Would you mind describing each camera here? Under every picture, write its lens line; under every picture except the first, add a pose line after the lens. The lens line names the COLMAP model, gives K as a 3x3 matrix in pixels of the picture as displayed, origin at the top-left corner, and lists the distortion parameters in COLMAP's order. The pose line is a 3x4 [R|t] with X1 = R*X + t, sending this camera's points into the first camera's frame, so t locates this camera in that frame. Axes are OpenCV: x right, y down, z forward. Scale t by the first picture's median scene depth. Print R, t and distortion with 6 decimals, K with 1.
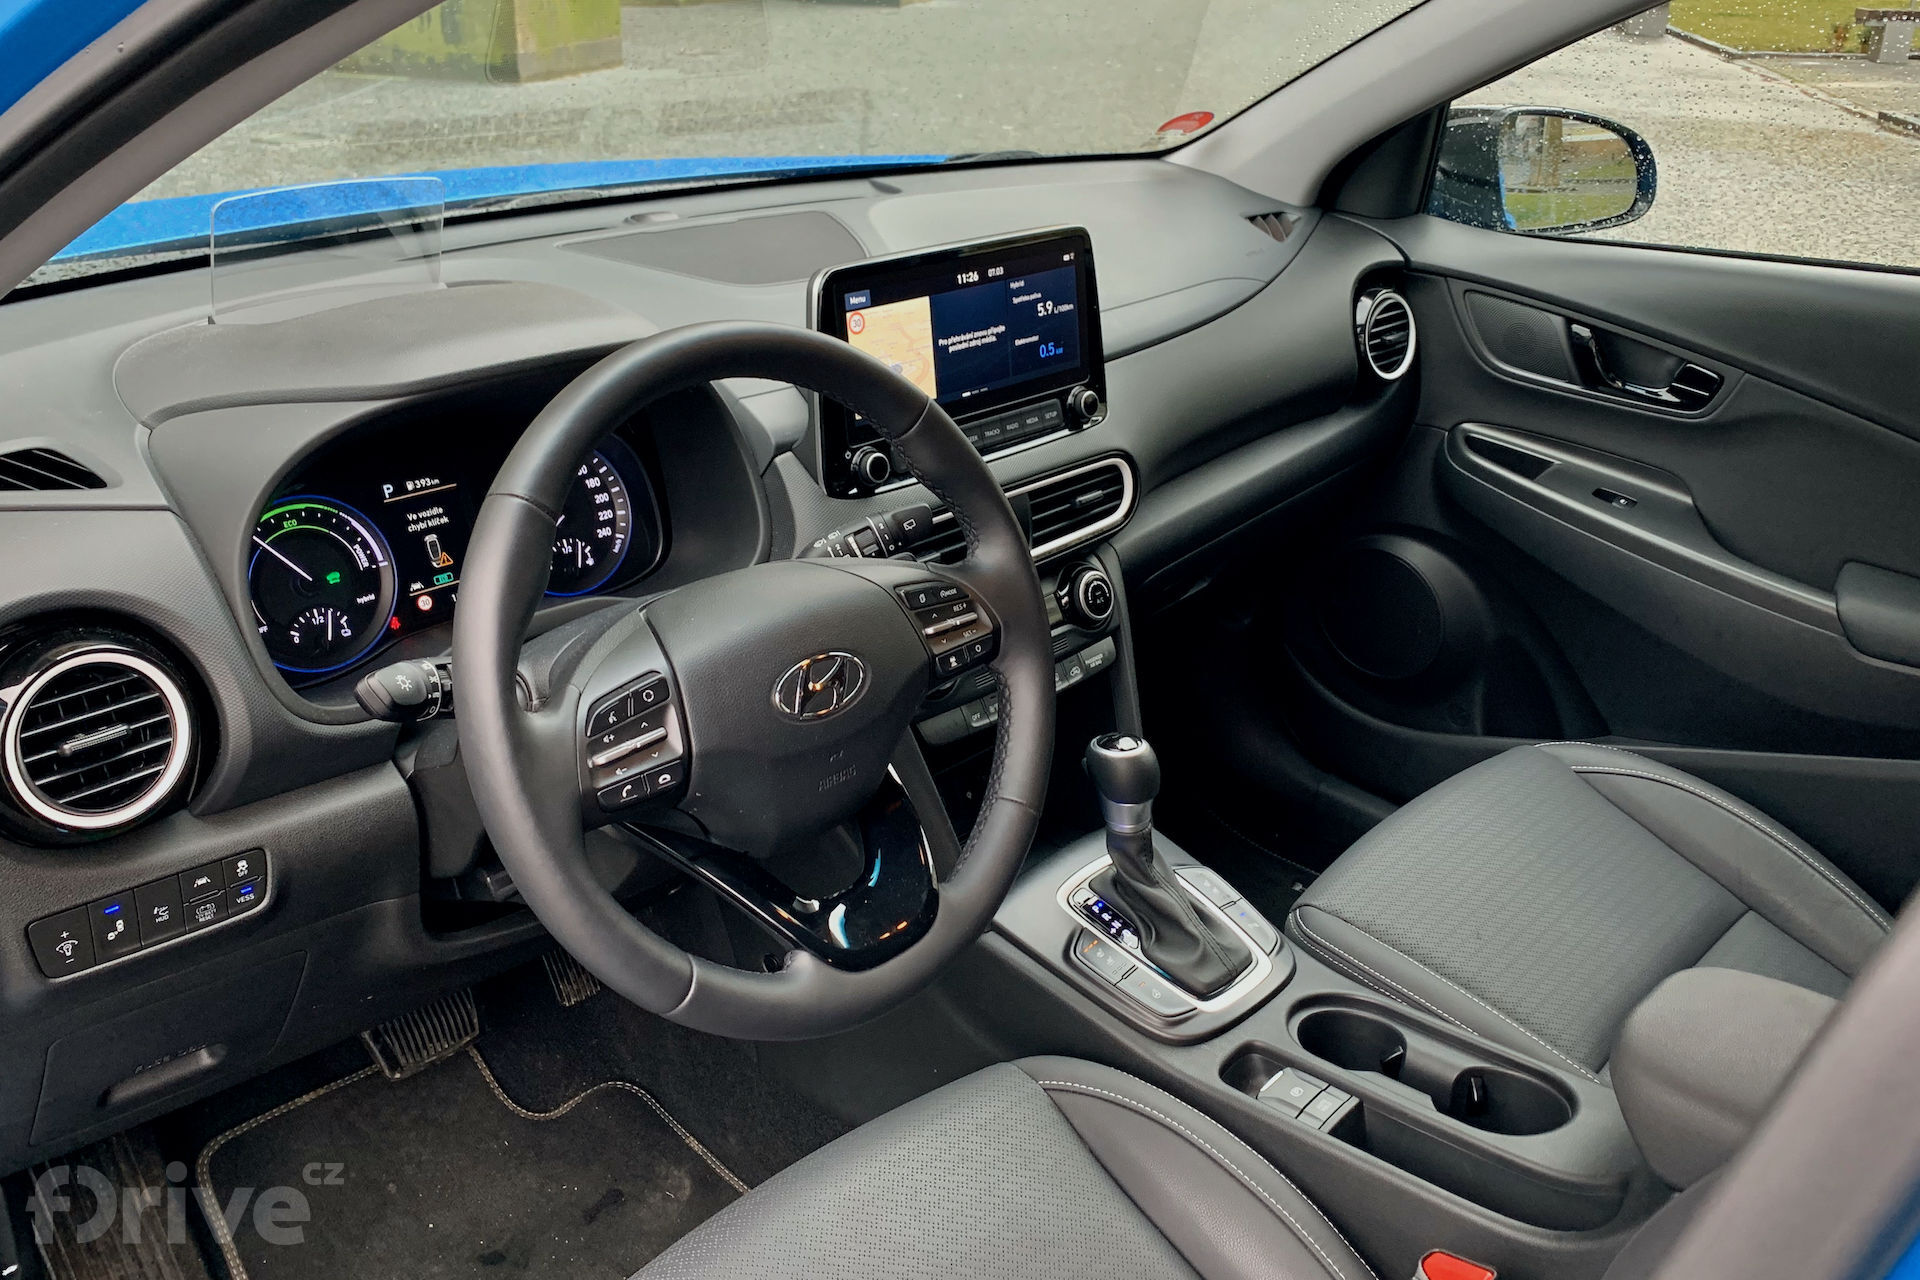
lens RADIAL K [[1671.3, 0, 950.3], [0, 1671.3, 533.3], [0, 0, 1]] dist [0.060565, -0.088134]
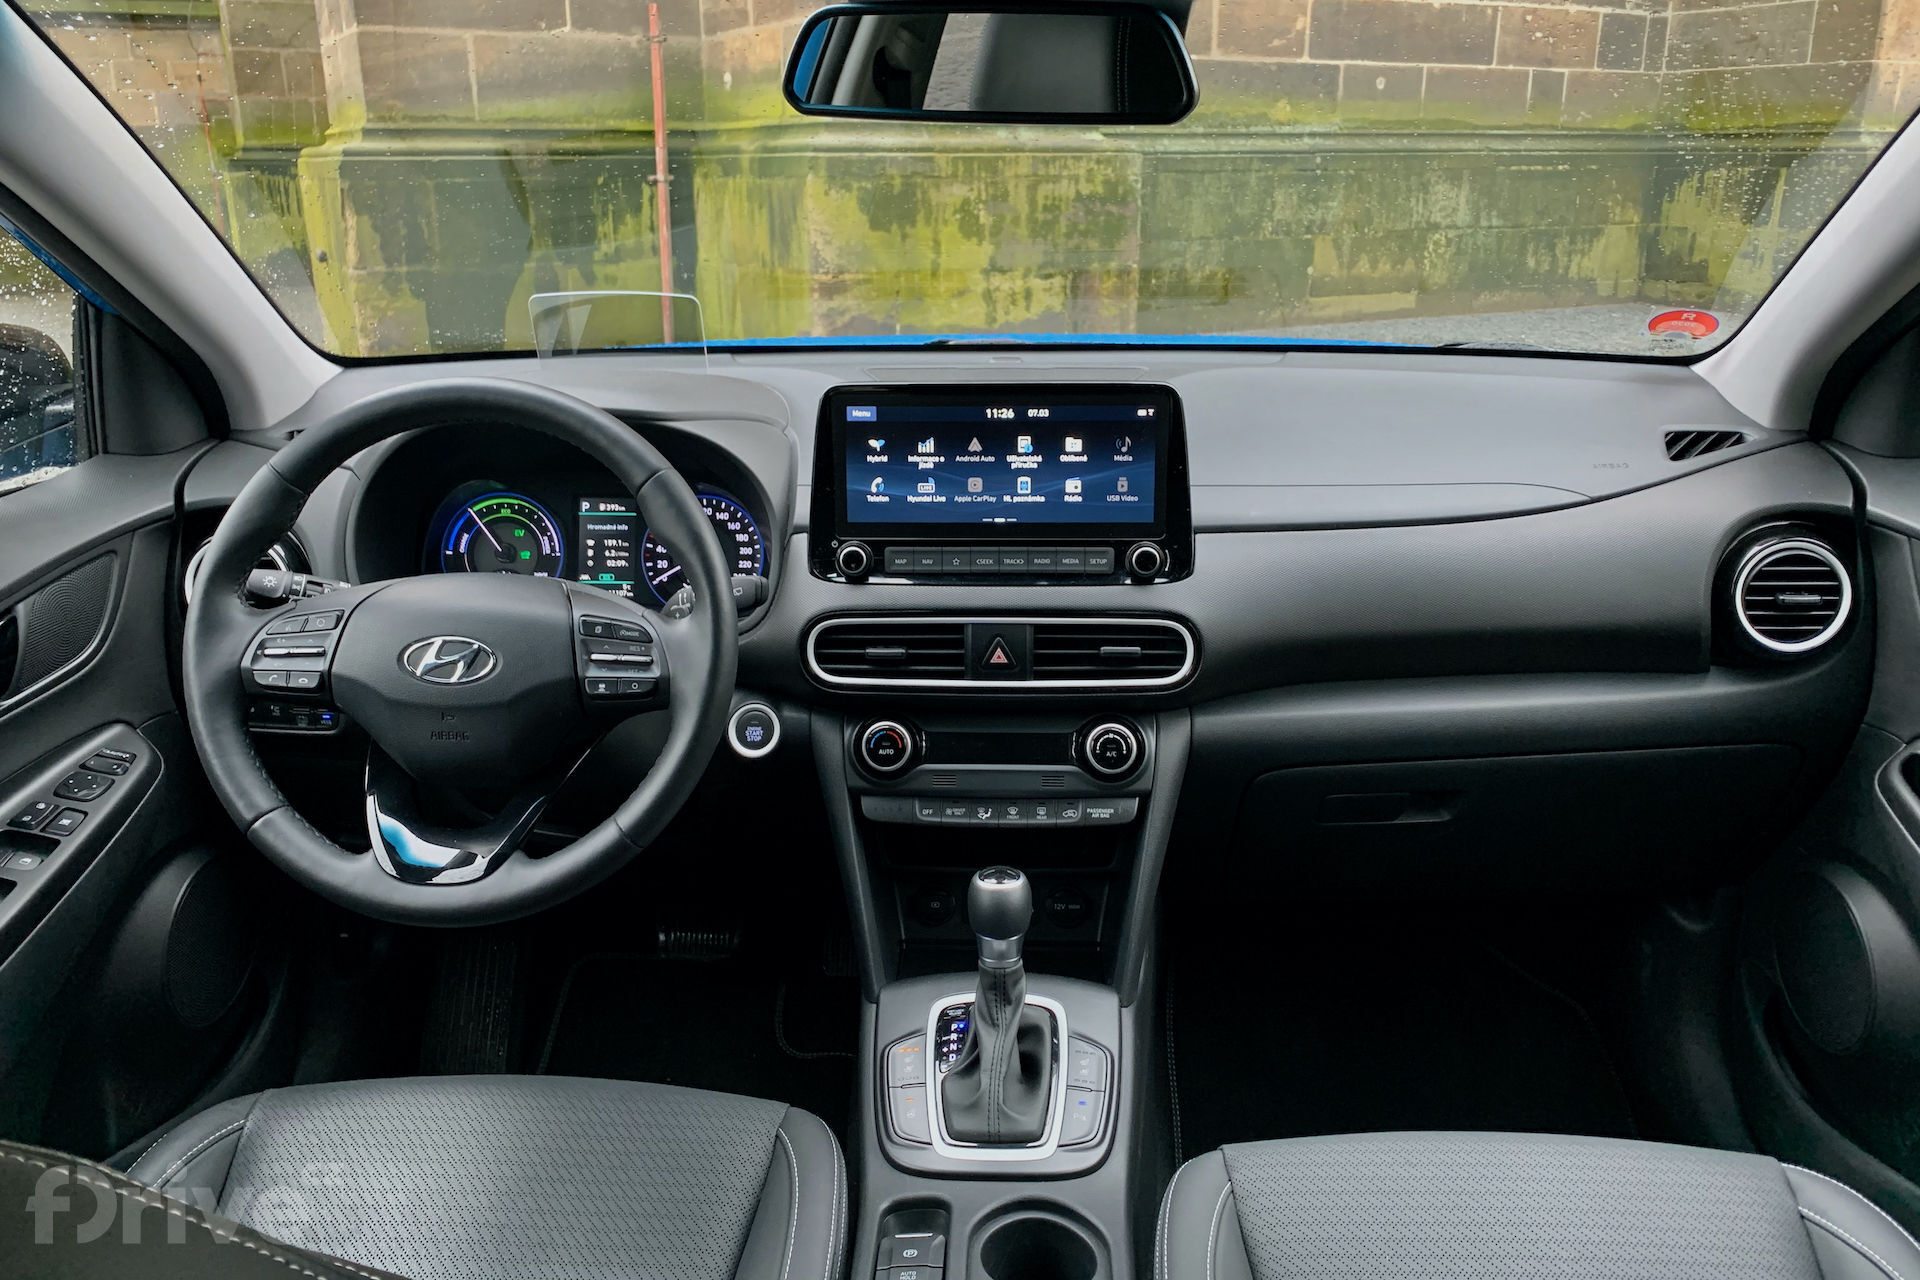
lens RADIAL K [[1469.8, 0, 993.3], [0, 1469.8, 608.7], [0, 0, 1]] dist [0.023808, -0.032268]
pose [[0.671667, 0.195704, -0.714537, 0.722306], [-0.244066, 0.969090, 0.036001, -0.064615], [0.699496, 0.150214, 0.698671, 0.360742]]
